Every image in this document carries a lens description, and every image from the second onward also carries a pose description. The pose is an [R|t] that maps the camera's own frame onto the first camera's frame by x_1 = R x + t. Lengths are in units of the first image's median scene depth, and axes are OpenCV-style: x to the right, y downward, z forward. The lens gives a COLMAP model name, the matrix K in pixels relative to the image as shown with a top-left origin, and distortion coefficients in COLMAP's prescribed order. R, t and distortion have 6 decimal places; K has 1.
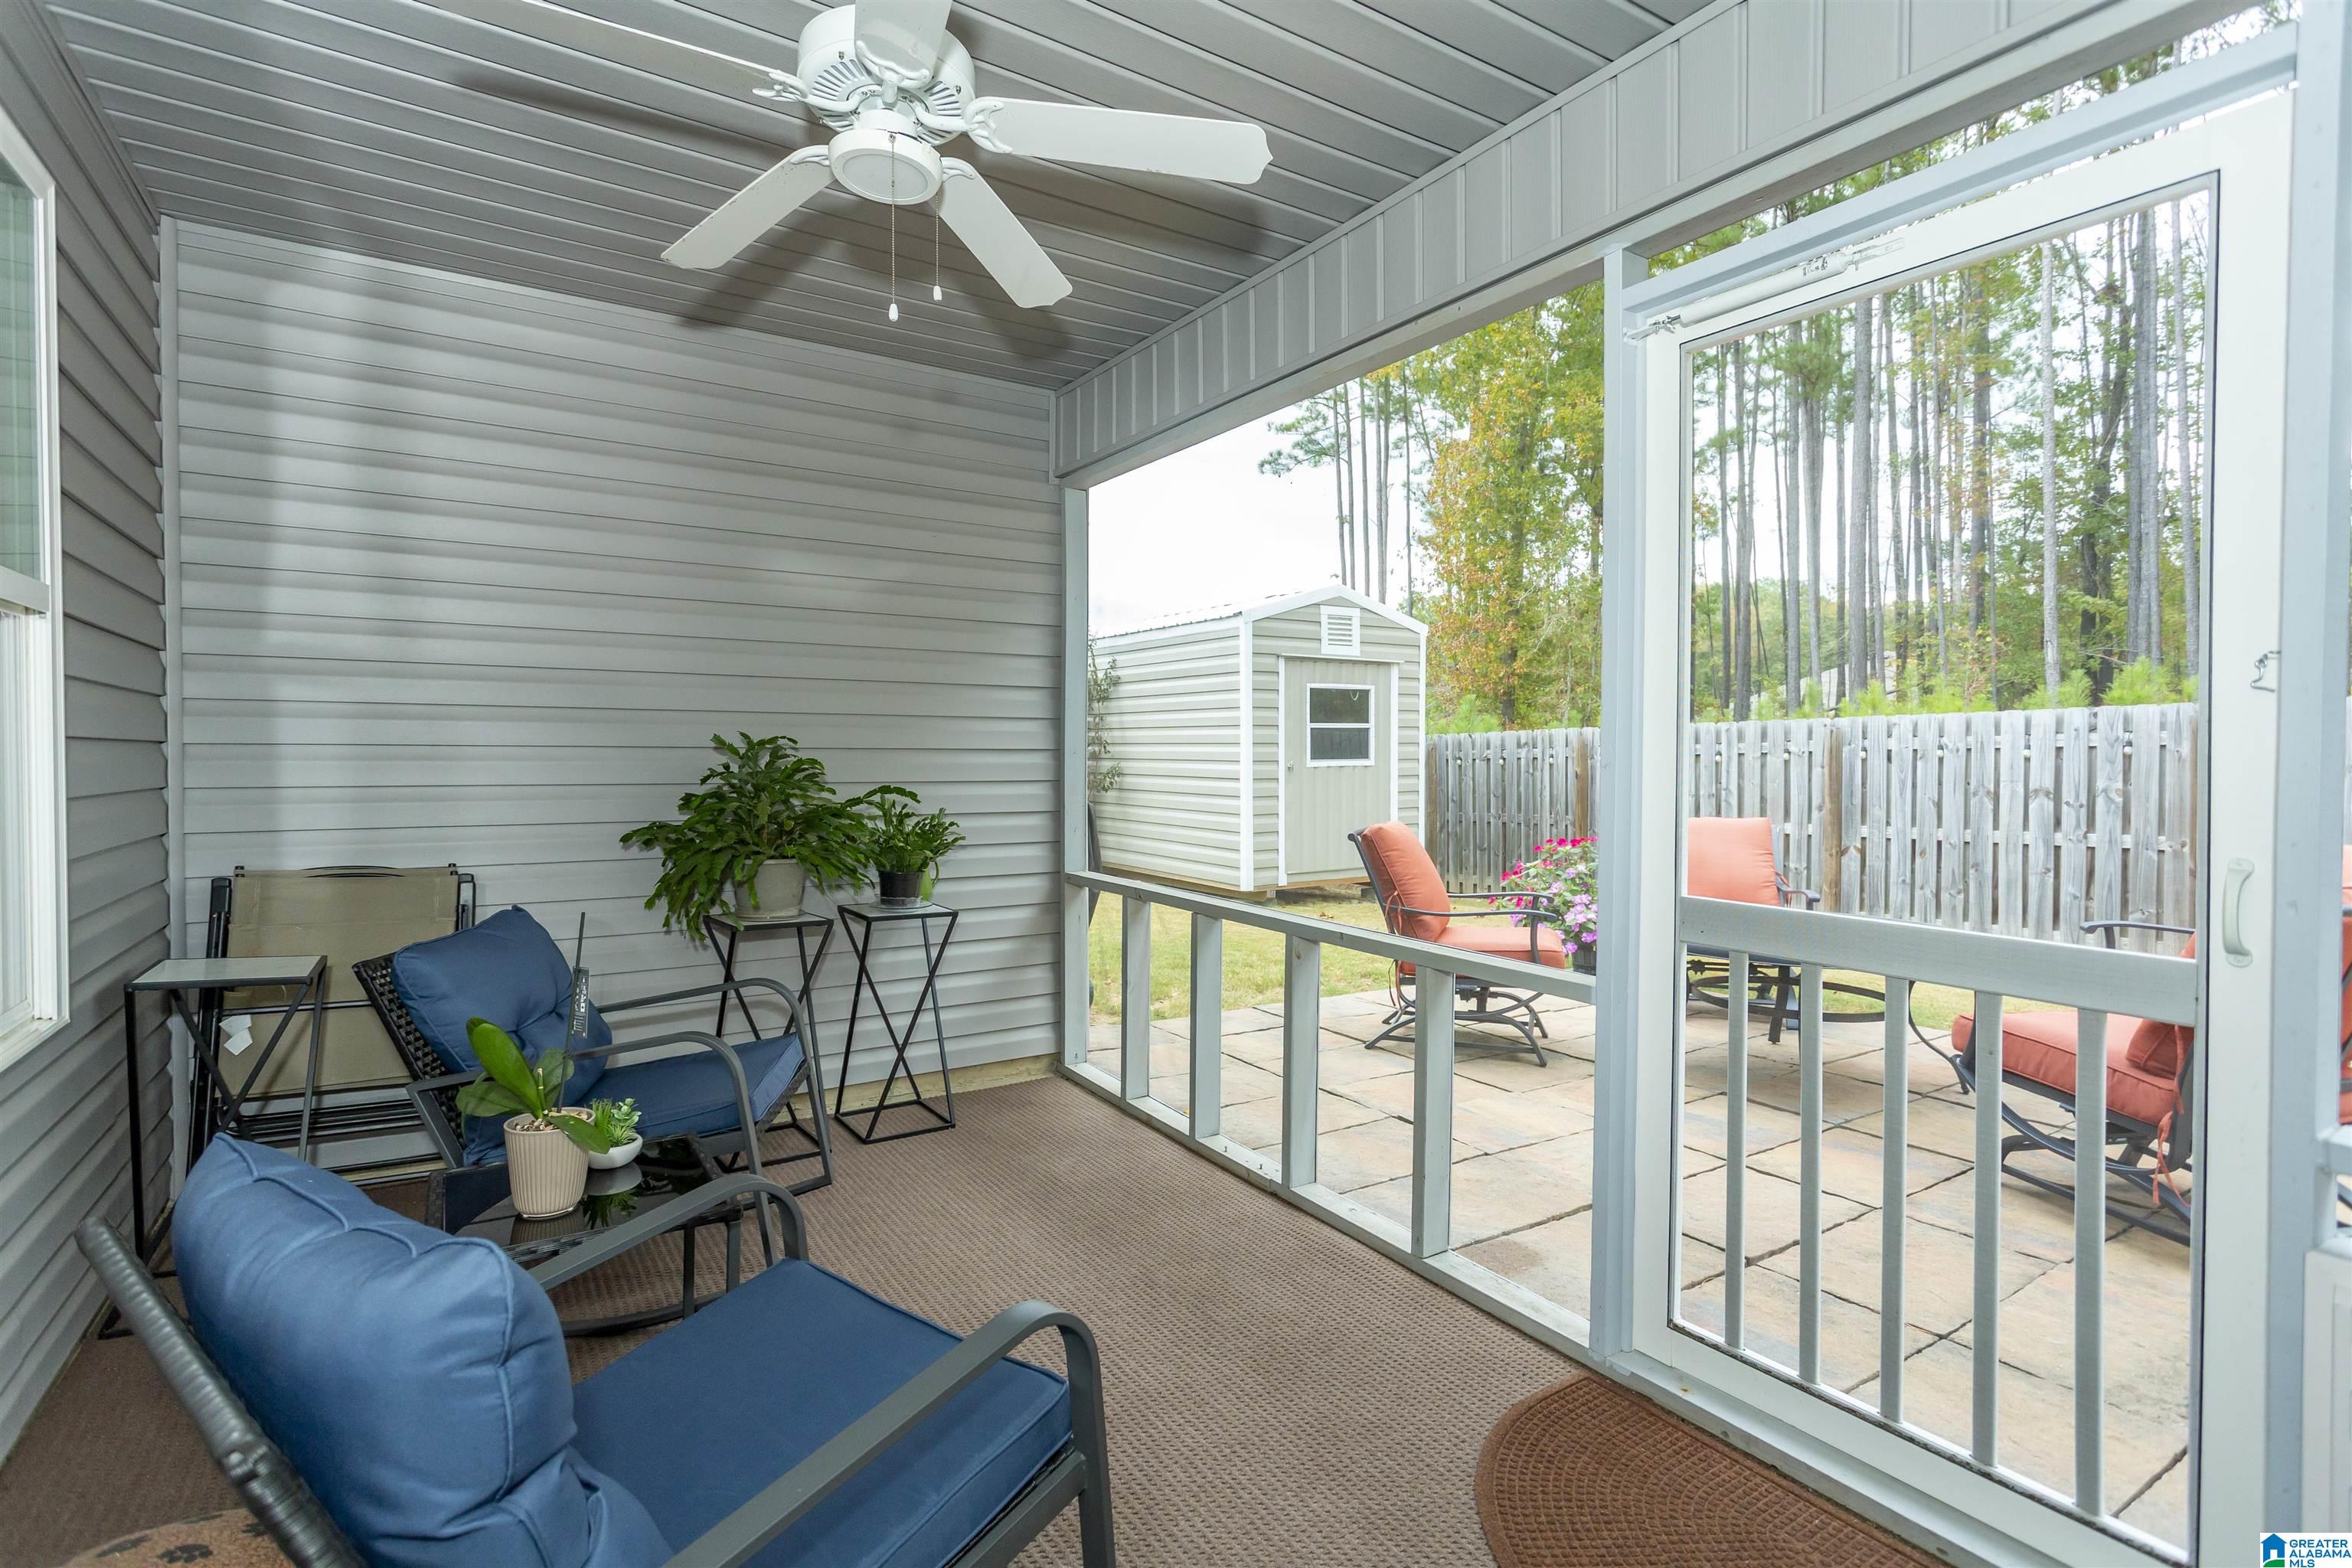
lens RADIAL K [[1130.1, 0, 1169.8], [0, 1130.1, 766.3], [0, 0, 1]] dist [0.001310, 0.002478]
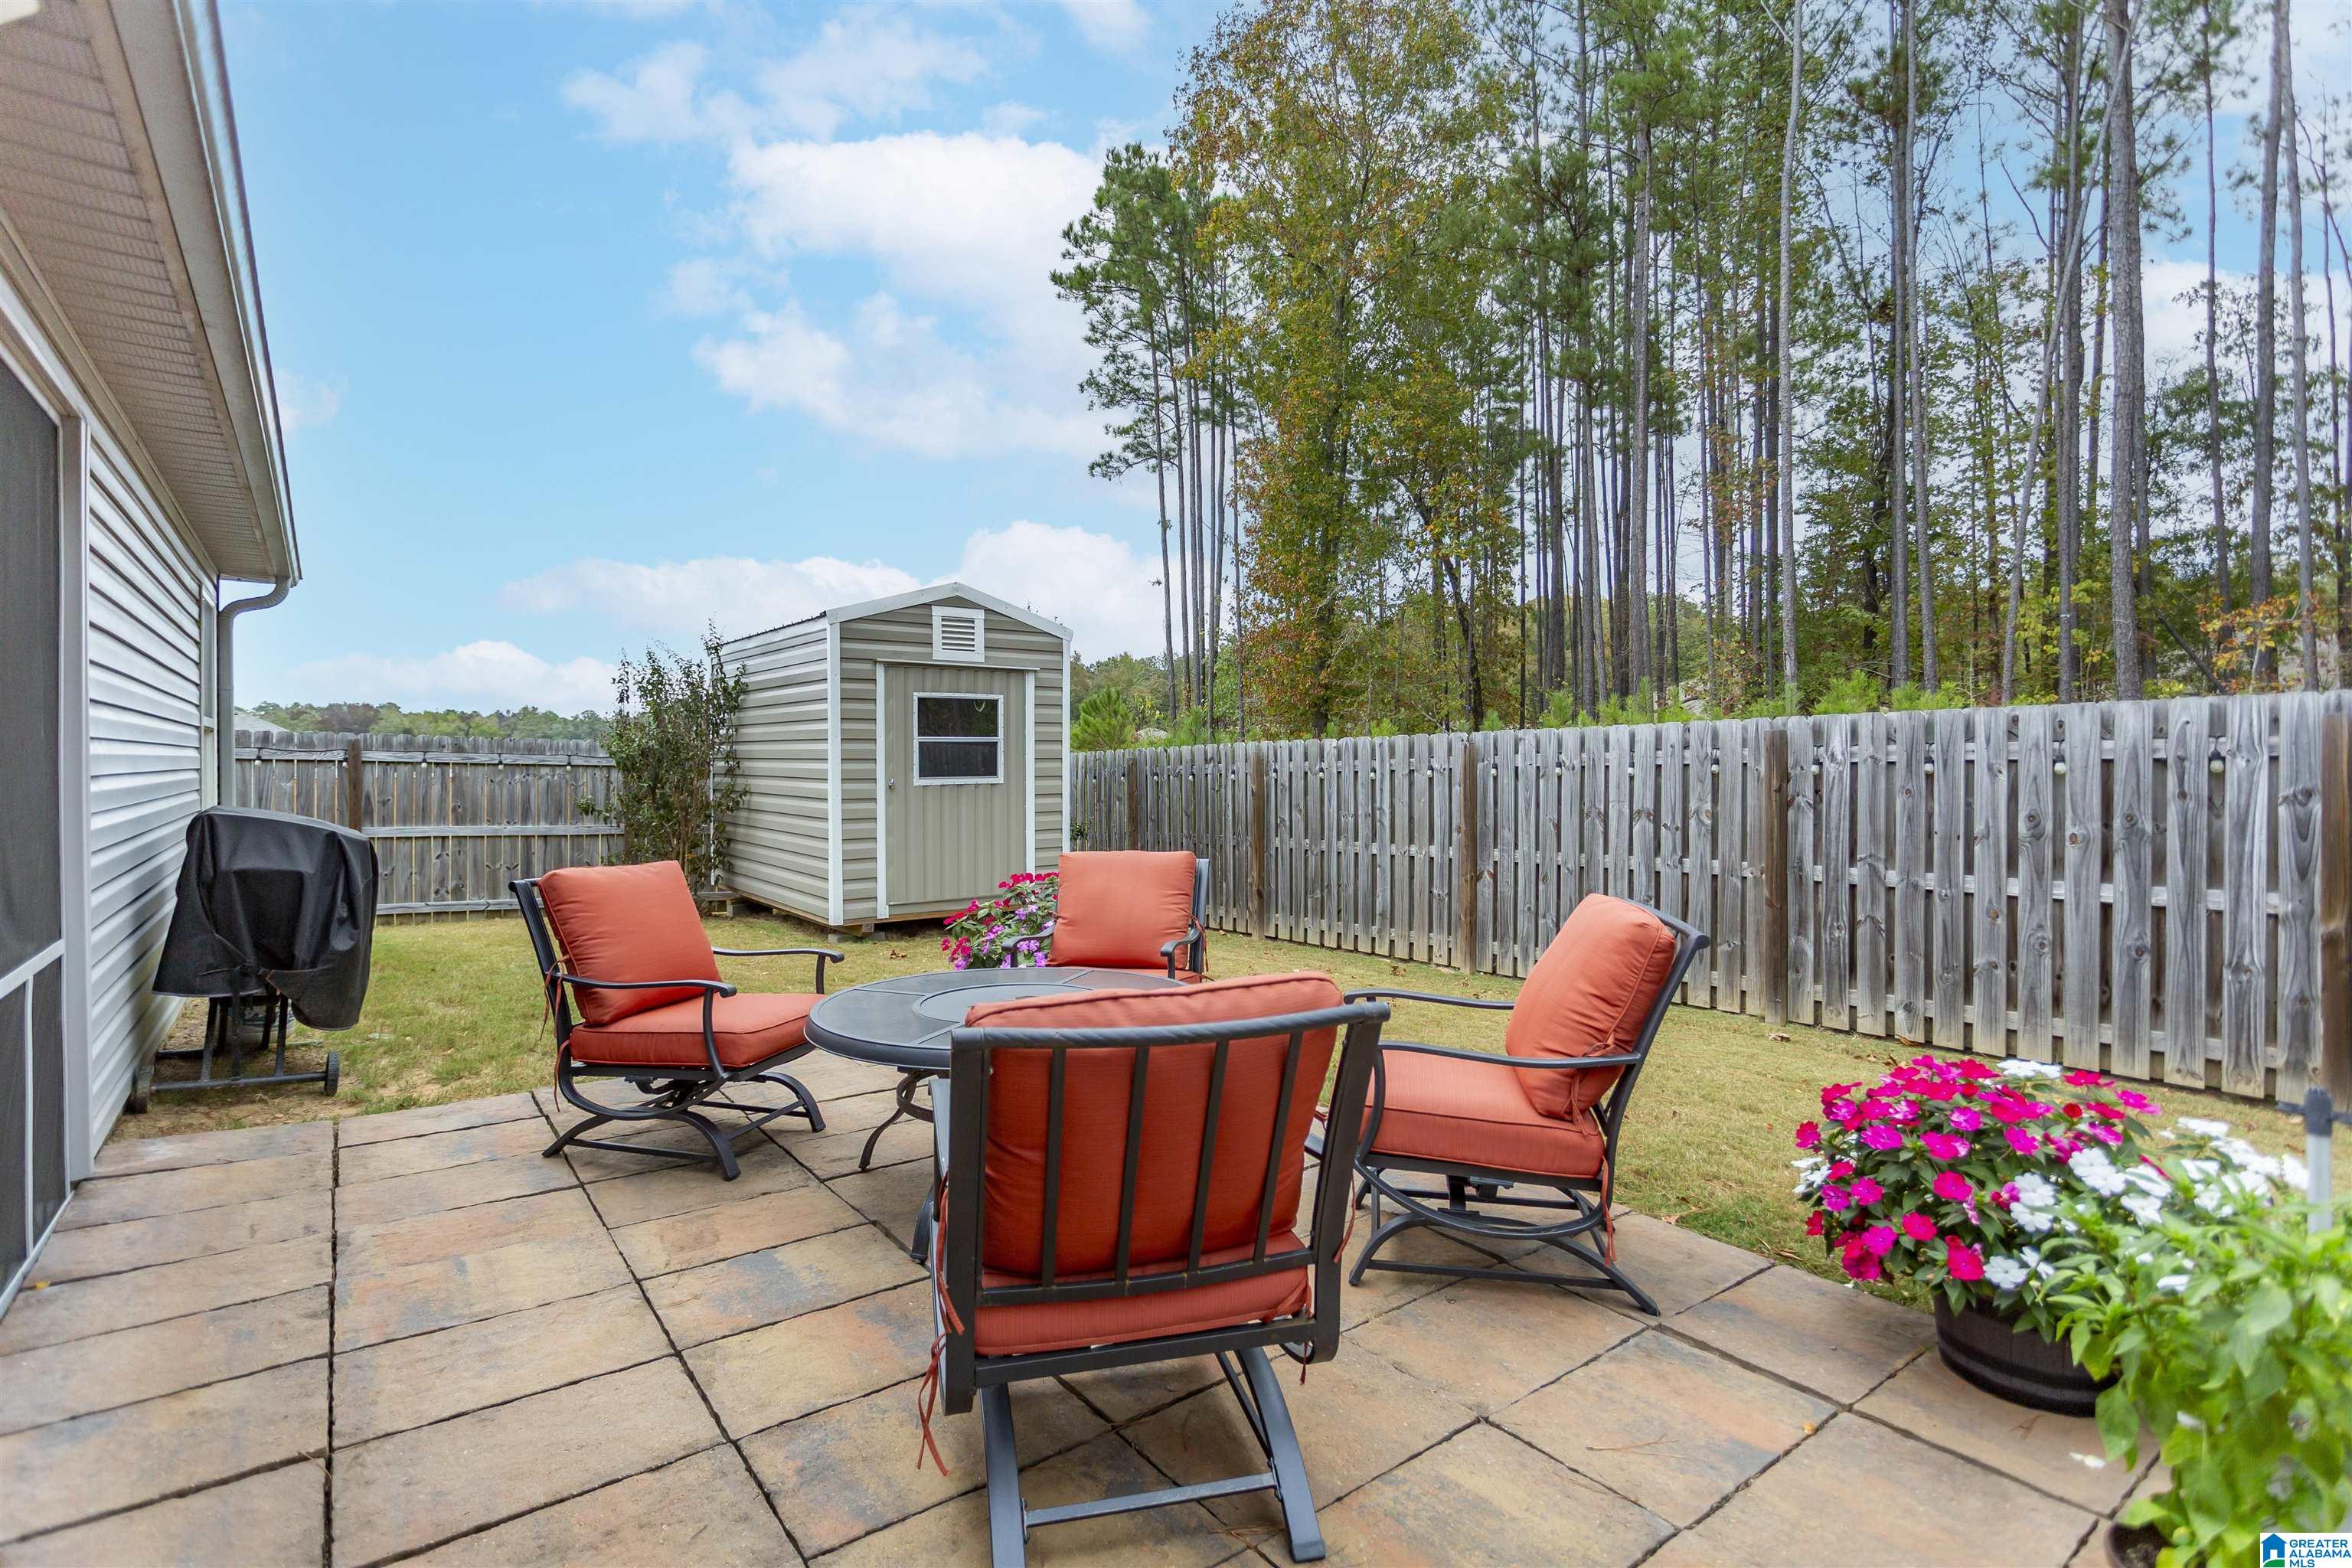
lens RADIAL K [[1130.1, 0, 1182.6], [0, 1130.1, 774.6], [0, 0, 1]] dist [0.001310, 0.002478]
pose [[0.997337, -0.001054, 0.072917, 0.275042], [0.001148, 0.999999, -0.001246, -0.006837], [-0.072916, 0.001326, 0.997337, 0.090658]]
